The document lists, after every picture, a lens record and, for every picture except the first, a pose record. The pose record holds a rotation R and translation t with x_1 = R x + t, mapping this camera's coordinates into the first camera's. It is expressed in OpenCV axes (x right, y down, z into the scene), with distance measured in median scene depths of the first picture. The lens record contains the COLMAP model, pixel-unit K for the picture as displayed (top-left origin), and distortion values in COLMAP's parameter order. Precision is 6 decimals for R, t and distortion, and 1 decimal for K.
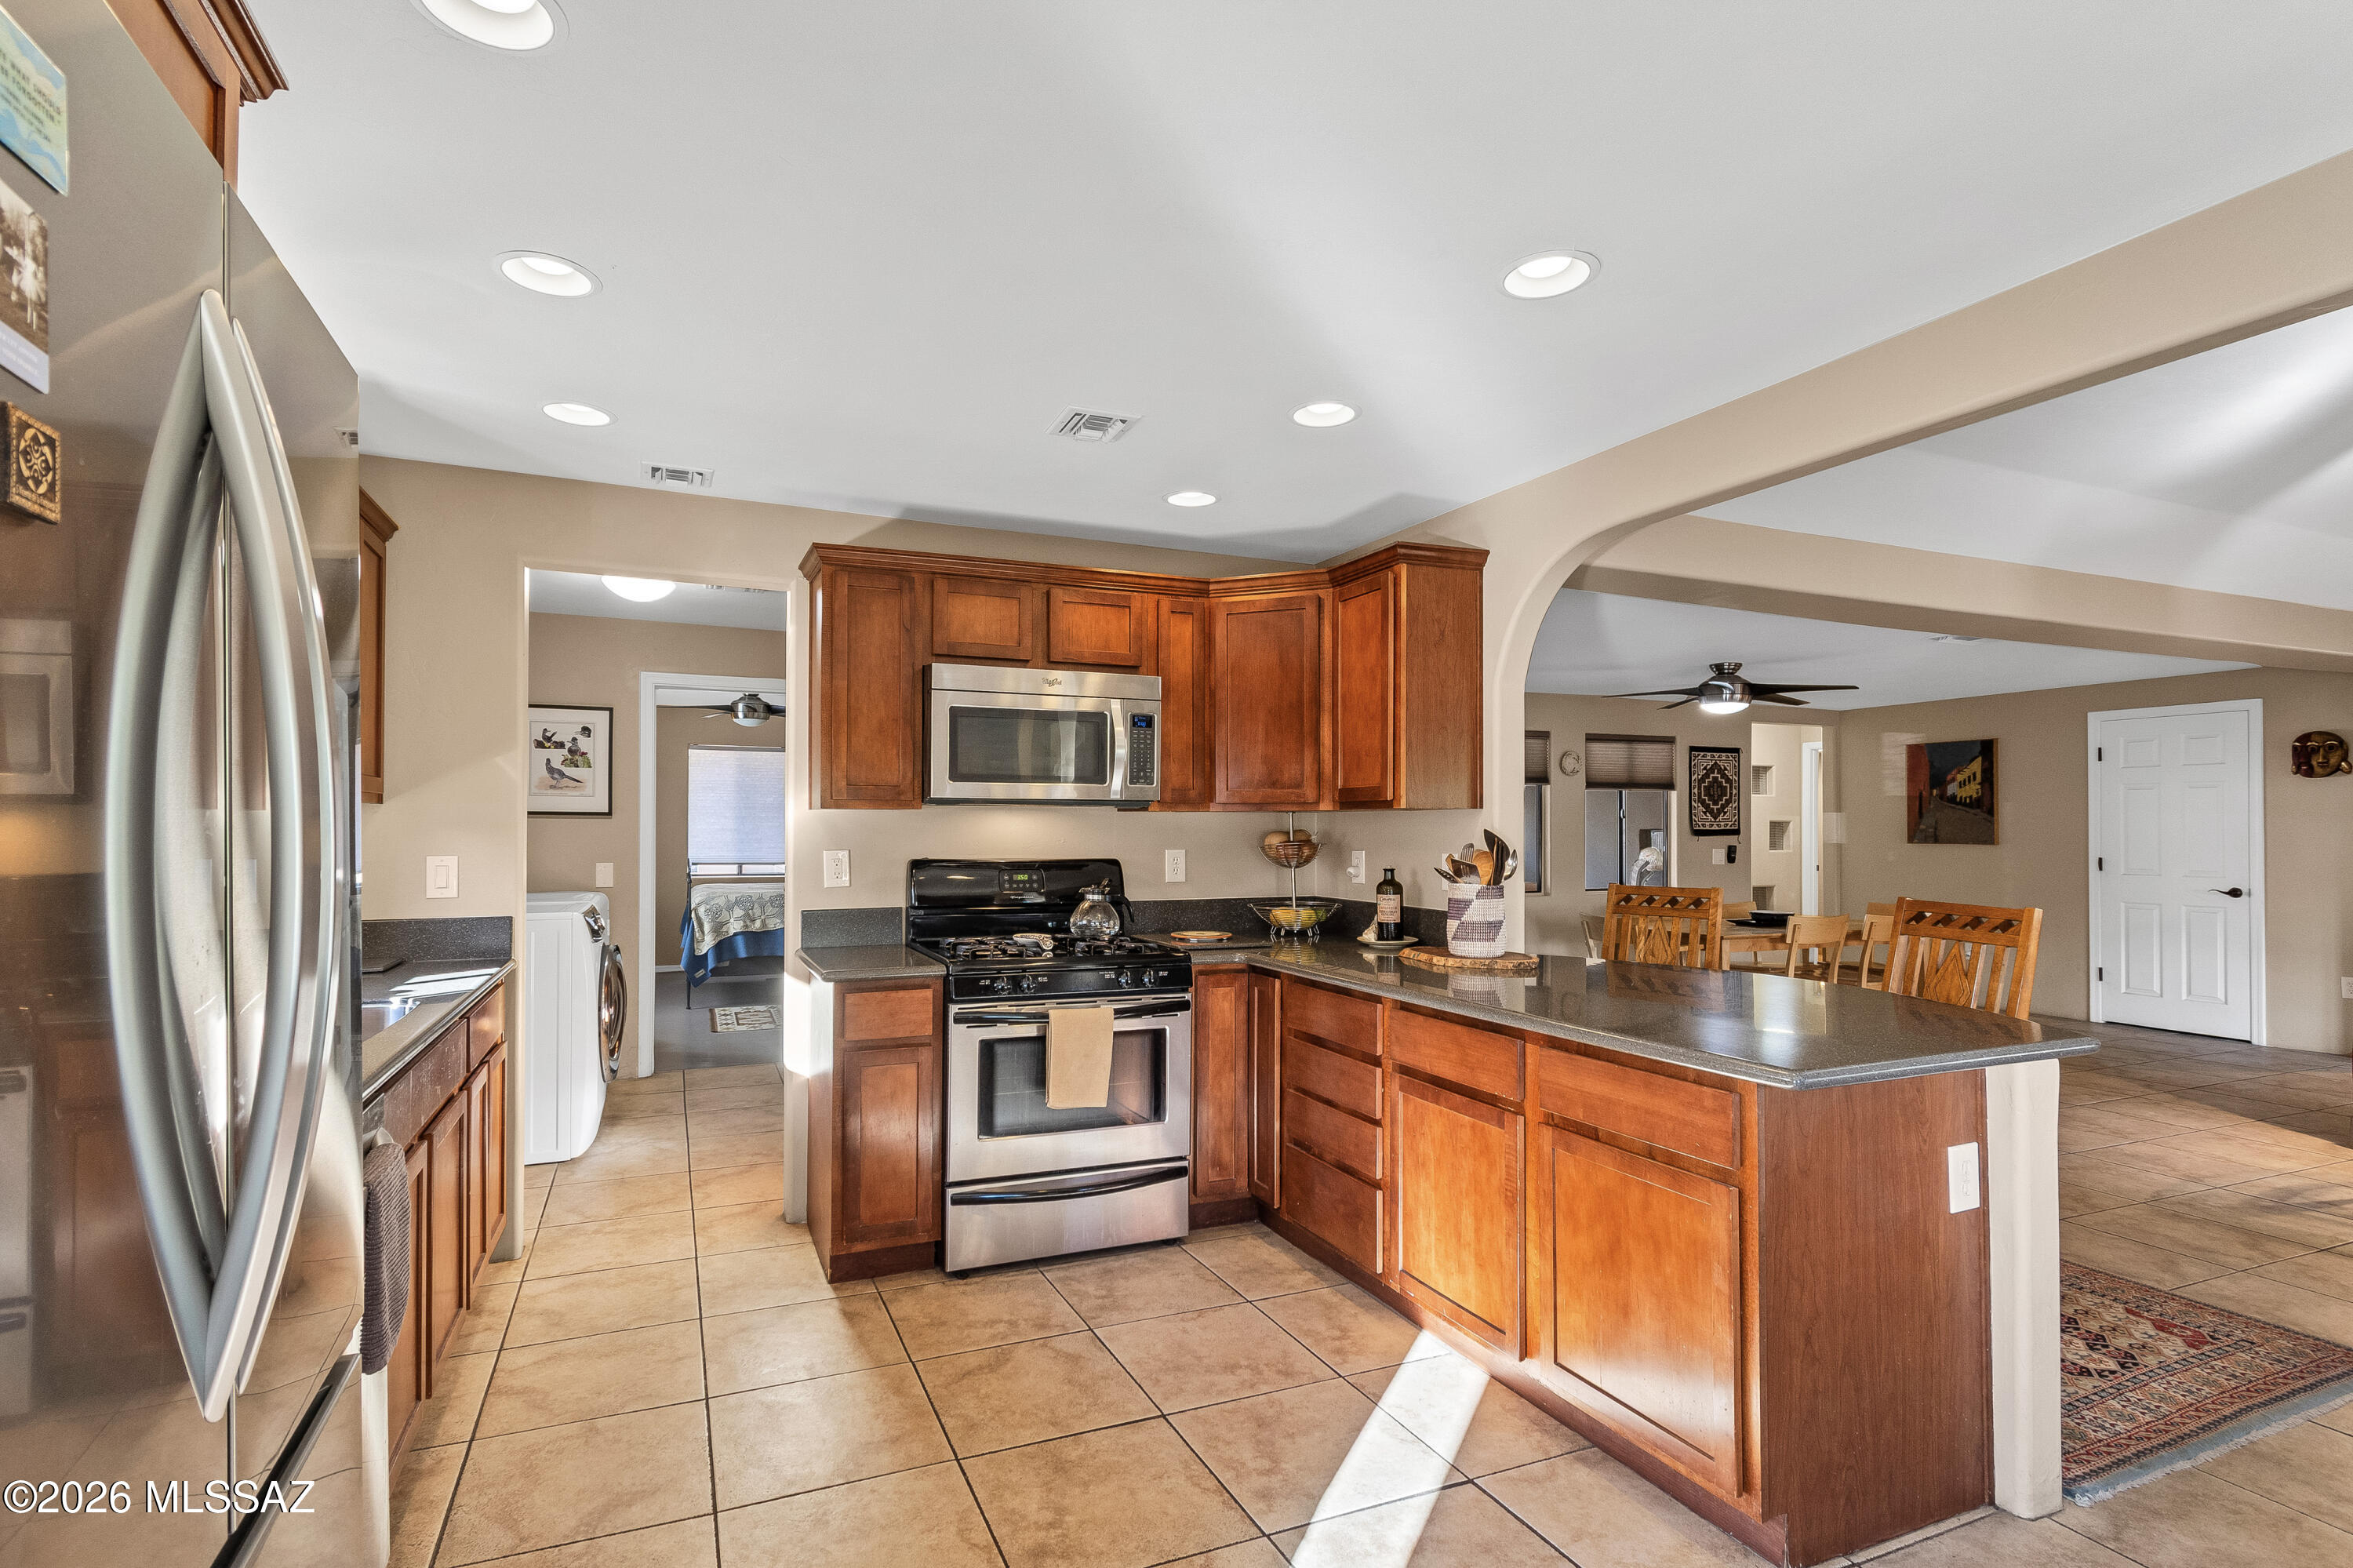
lens RADIAL K [[1105.2, 0, 1142.6], [0, 1105.2, 828.0], [0, 0, 1]] dist [0.017356, -0.007007]
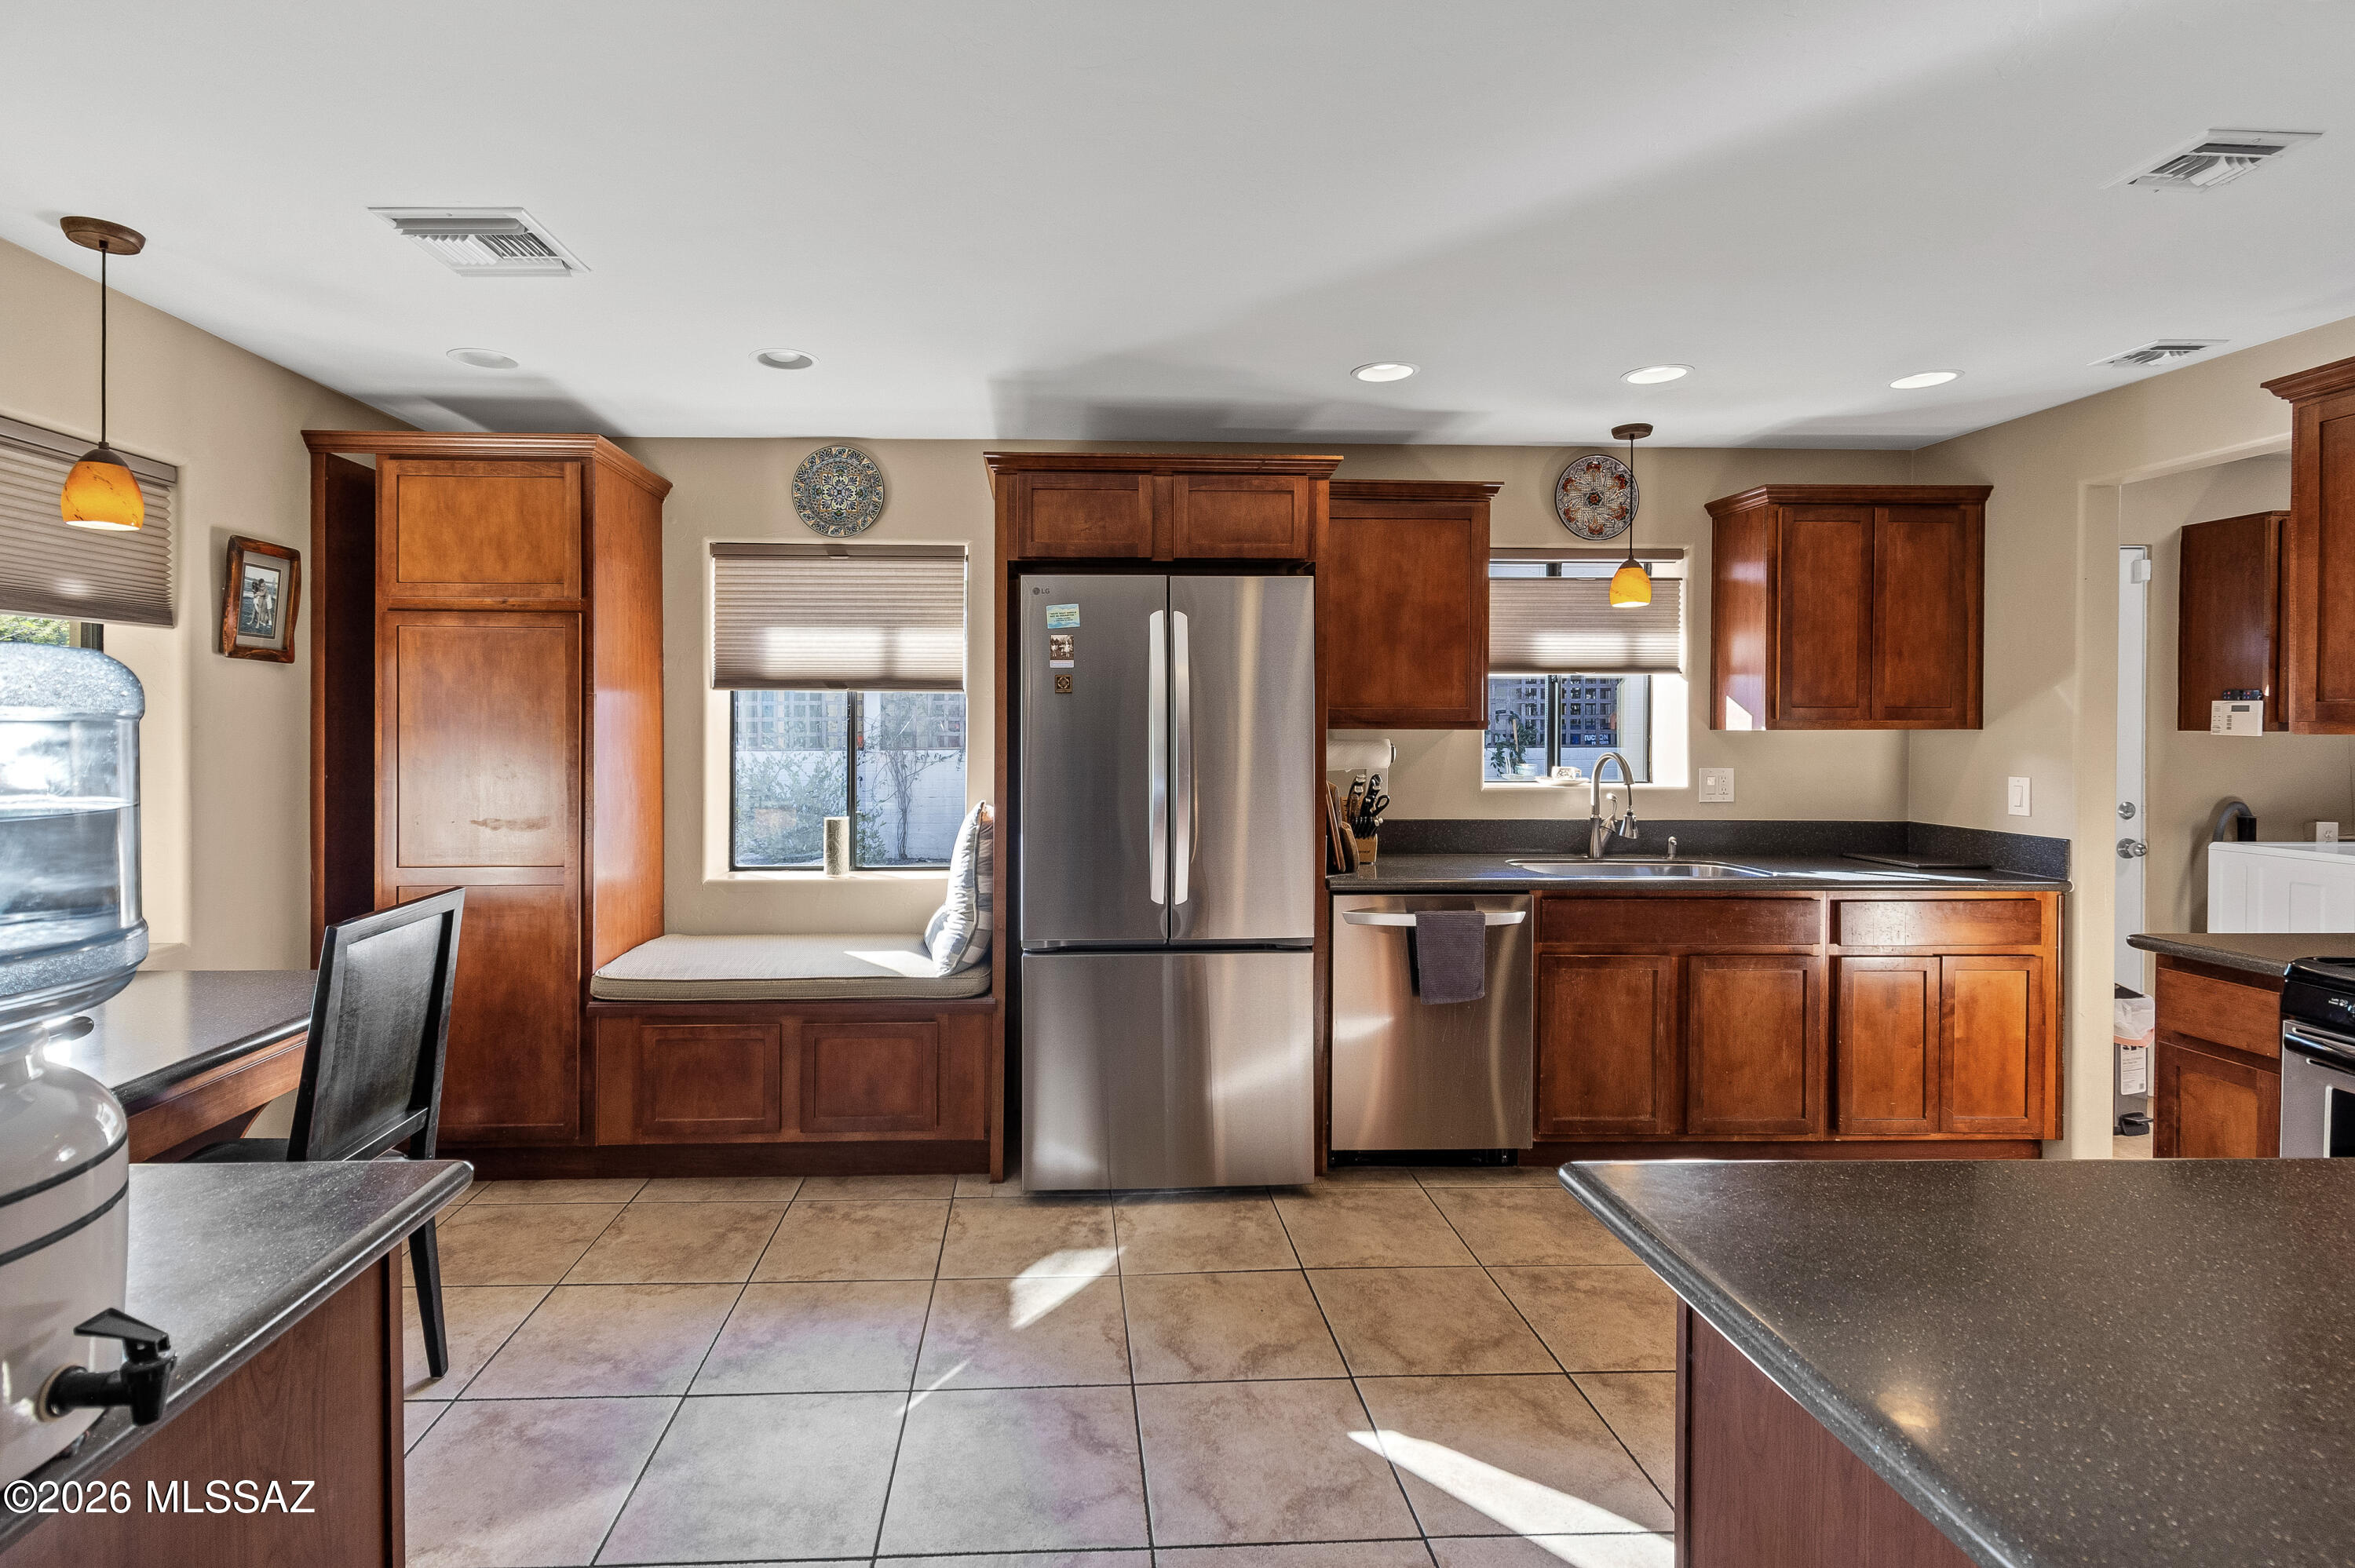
lens RADIAL K [[1133.2, 0, 1131.5], [0, 1133.2, 738.2], [0, 0, 1]] dist [0.019848, 0.000722]
pose [[-0.314189, 0.007882, -0.949328, 0.414528], [-0.003697, 0.999948, 0.009526, -0.011802], [0.949353, 0.006503, -0.314144, 0.304039]]
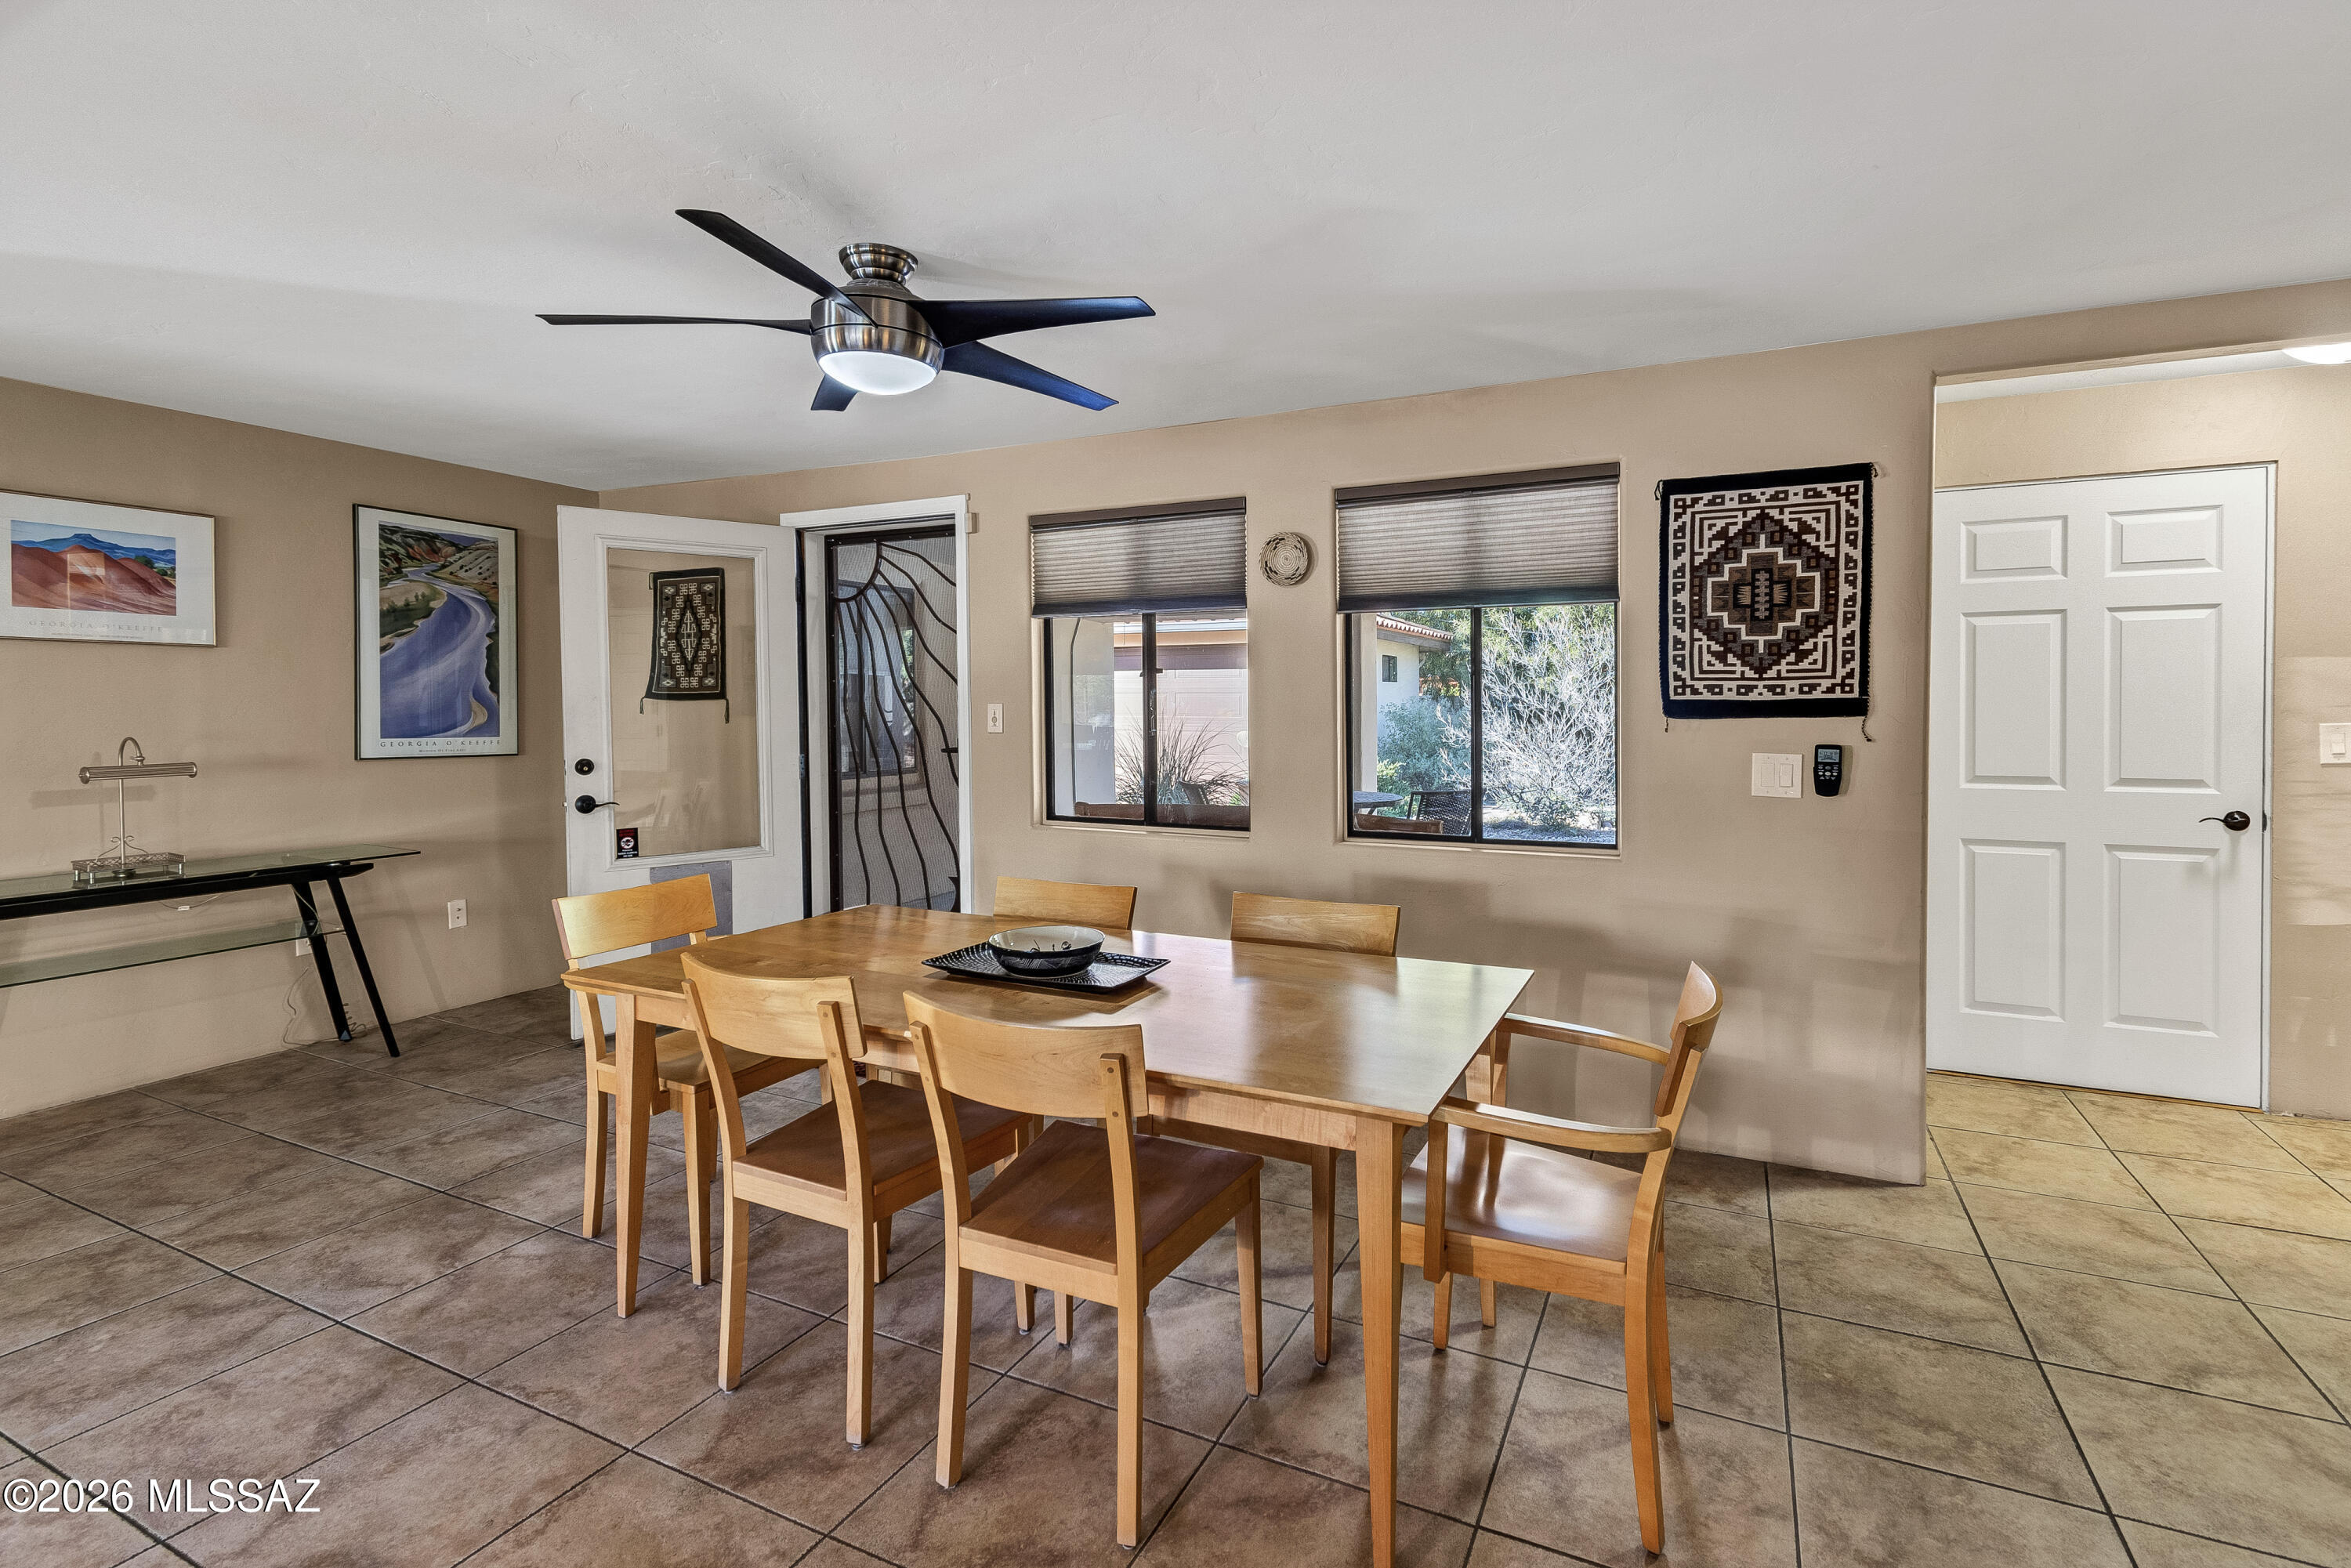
lens RADIAL K [[1104.2, 0, 1178.7], [0, 1104.2, 731.8], [0, 0, 1]] dist [0.017356, -0.007007]
pose [[0.680222, 0.014842, -0.732856, 0.955433], [0.003759, 0.999711, 0.023736, 0.002518], [0.732997, -0.018901, 0.679970, 0.909850]]
